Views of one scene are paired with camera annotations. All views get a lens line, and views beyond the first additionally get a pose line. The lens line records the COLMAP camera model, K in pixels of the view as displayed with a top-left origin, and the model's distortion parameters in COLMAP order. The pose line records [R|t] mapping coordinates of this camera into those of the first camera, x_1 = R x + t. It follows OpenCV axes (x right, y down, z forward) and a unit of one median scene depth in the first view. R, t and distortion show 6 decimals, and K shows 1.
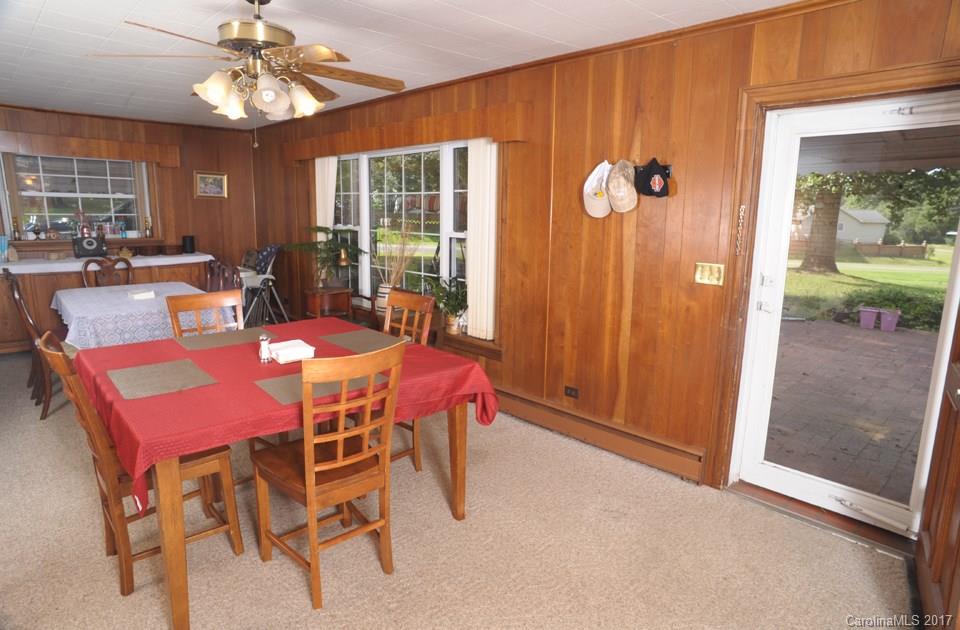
lens RADIAL K [[548.6, 0, 485.4], [0, 548.6, 314.9], [0, 0, 1]] dist [-0.089154, 0.062361]
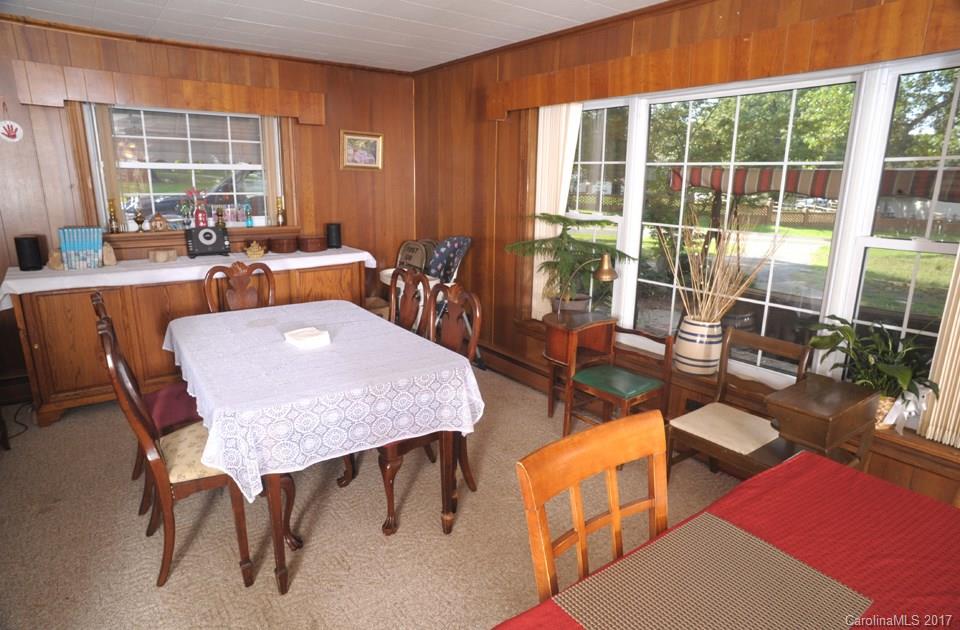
lens RADIAL K [[548.6, 0, 485.4], [0, 548.6, 314.9], [0, 0, 1]] dist [-0.089154, 0.062361]
pose [[0.992788, 0.026200, -0.116989, -0.293117], [-0.020310, 0.998479, 0.051257, -0.073555], [0.118154, -0.048511, 0.991810, 0.336187]]
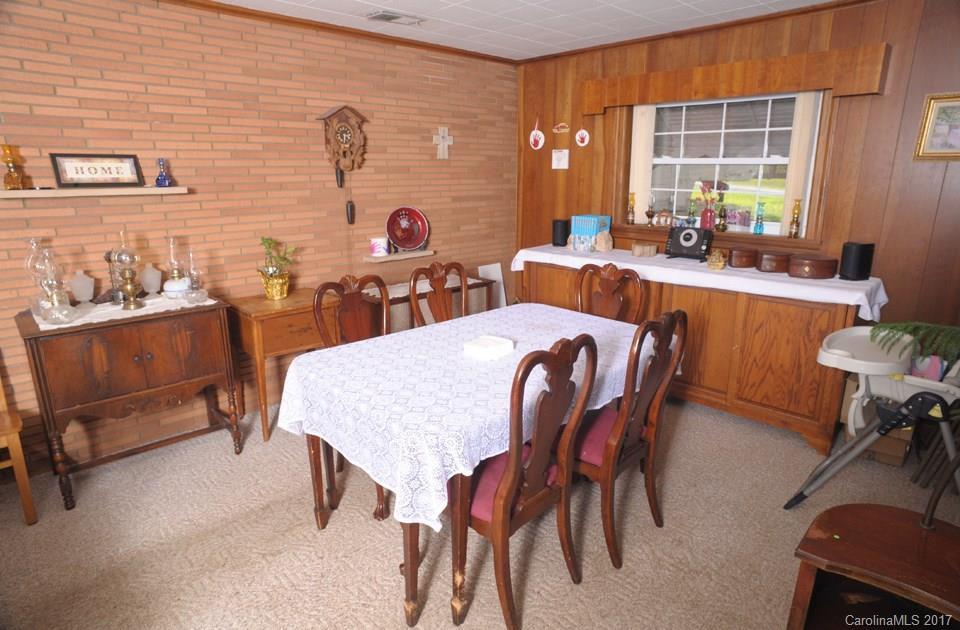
lens RADIAL K [[548.6, 0, 485.4], [0, 548.6, 314.9], [0, 0, 1]] dist [-0.089154, 0.062361]
pose [[0.012625, 0.236083, -0.971651, -0.097616], [-0.187303, 0.955086, 0.229625, -0.145485], [0.982221, 0.179094, 0.056277, 0.726494]]
